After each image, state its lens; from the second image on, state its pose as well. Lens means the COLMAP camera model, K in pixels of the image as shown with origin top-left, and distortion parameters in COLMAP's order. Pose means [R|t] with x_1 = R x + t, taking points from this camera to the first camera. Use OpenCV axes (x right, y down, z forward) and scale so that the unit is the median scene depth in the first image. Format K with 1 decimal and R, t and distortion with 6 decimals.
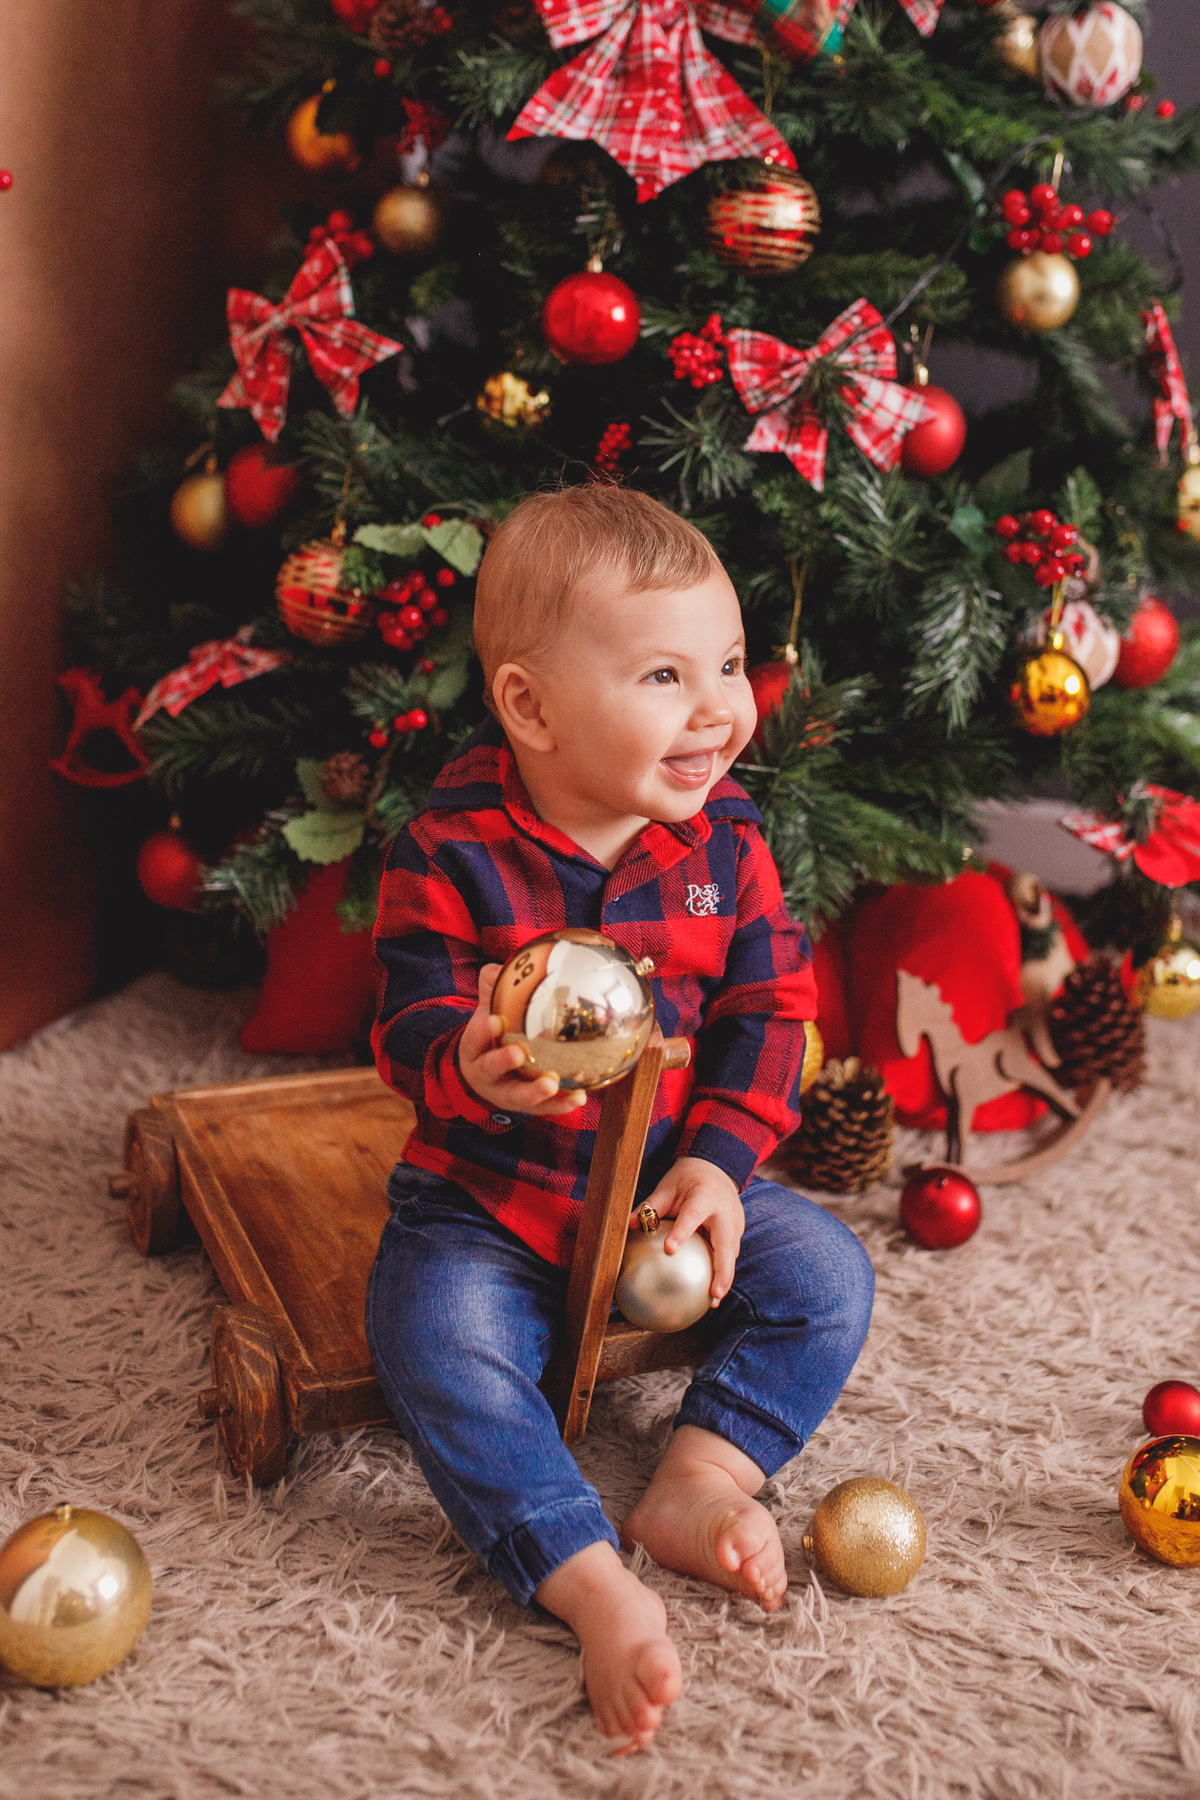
lens RADIAL K [[1833.4, 0, 597.0], [0, 1833.4, 805.4], [0, 0, 1]] dist [-0.015965, 0.017917]
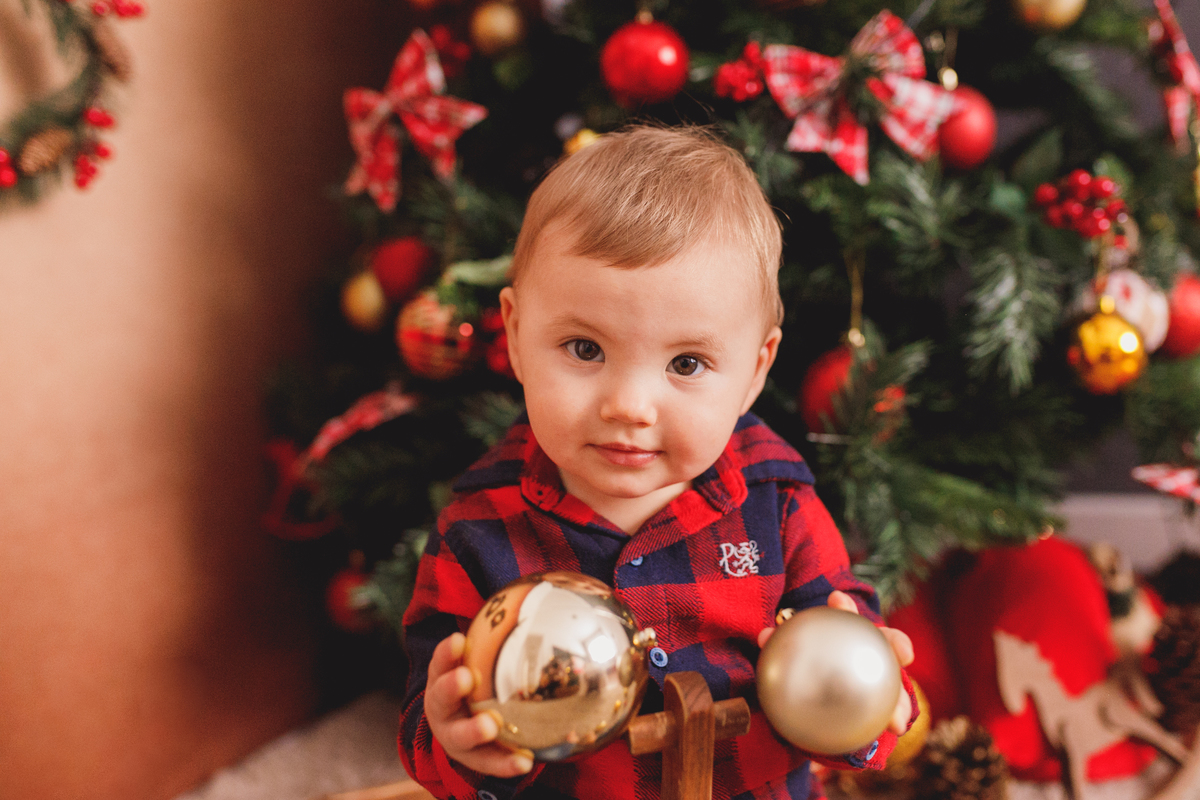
lens RADIAL K [[1284.4, 0, 632.4], [0, 1284.4, 397.2], [0, 0, 1]] dist [0.011320, 0.013465]
pose [[0.990440, -0.098465, -0.096606, 0.046053], [0.085280, 0.987544, -0.132226, 0.040742], [0.108422, 0.122723, 0.986501, 0.247894]]
